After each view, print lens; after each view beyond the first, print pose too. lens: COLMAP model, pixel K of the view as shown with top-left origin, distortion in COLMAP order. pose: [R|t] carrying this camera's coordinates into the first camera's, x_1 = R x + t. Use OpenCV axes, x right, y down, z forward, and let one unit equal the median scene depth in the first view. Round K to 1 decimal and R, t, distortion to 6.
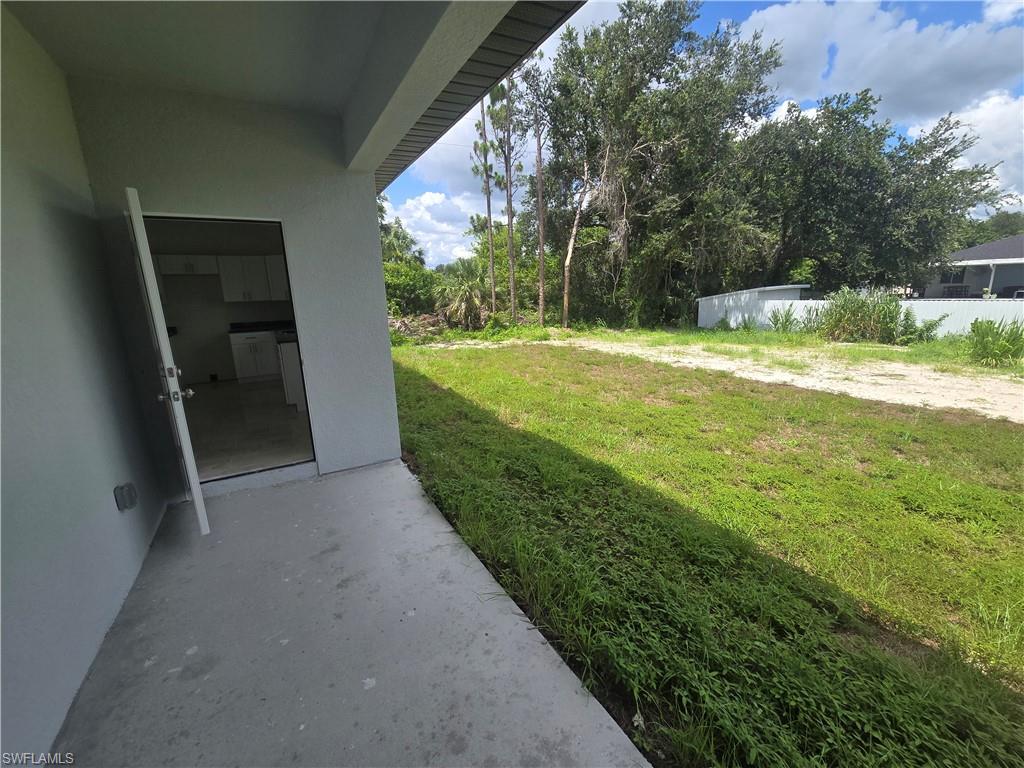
lens RADIAL K [[419.9, 0, 518.1], [0, 419.9, 385.4], [0, 0, 1]] dist [-0.000294, 0.000806]
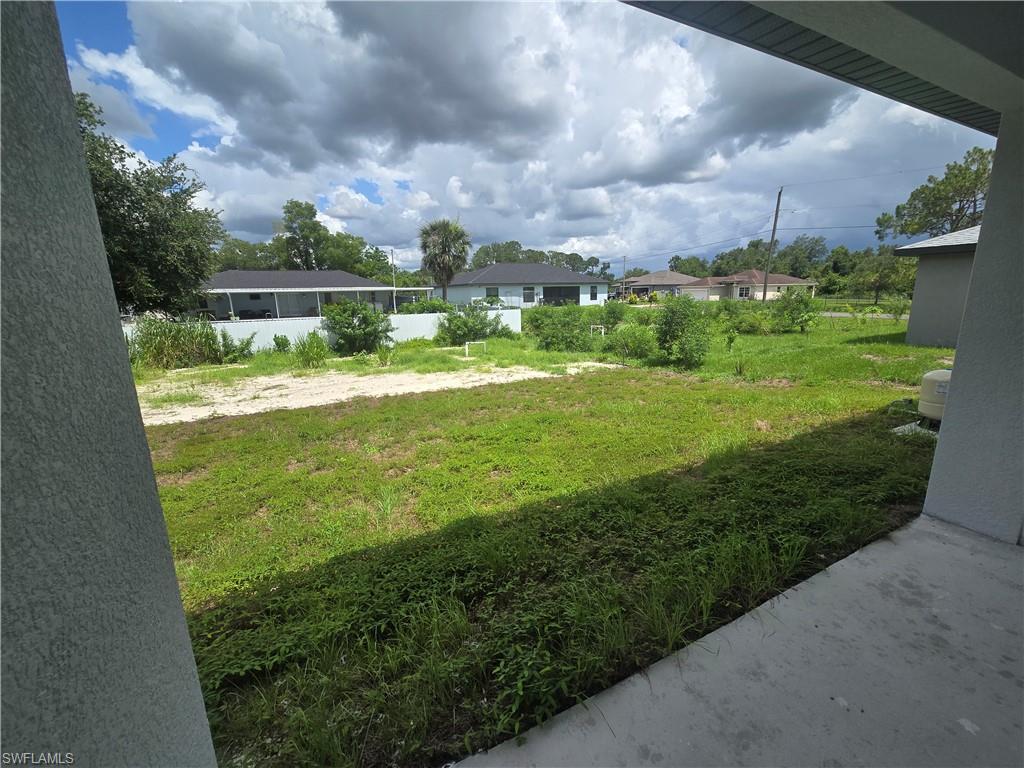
lens RADIAL K [[419.9, 0, 518.1], [0, 419.9, 385.4], [0, 0, 1]] dist [-0.000294, 0.000806]
pose [[0.066987, -0.178672, 0.981626, -0.118600], [0.235939, 0.958769, 0.158411, -0.036126], [-0.969456, 0.220993, 0.106380, 0.169976]]
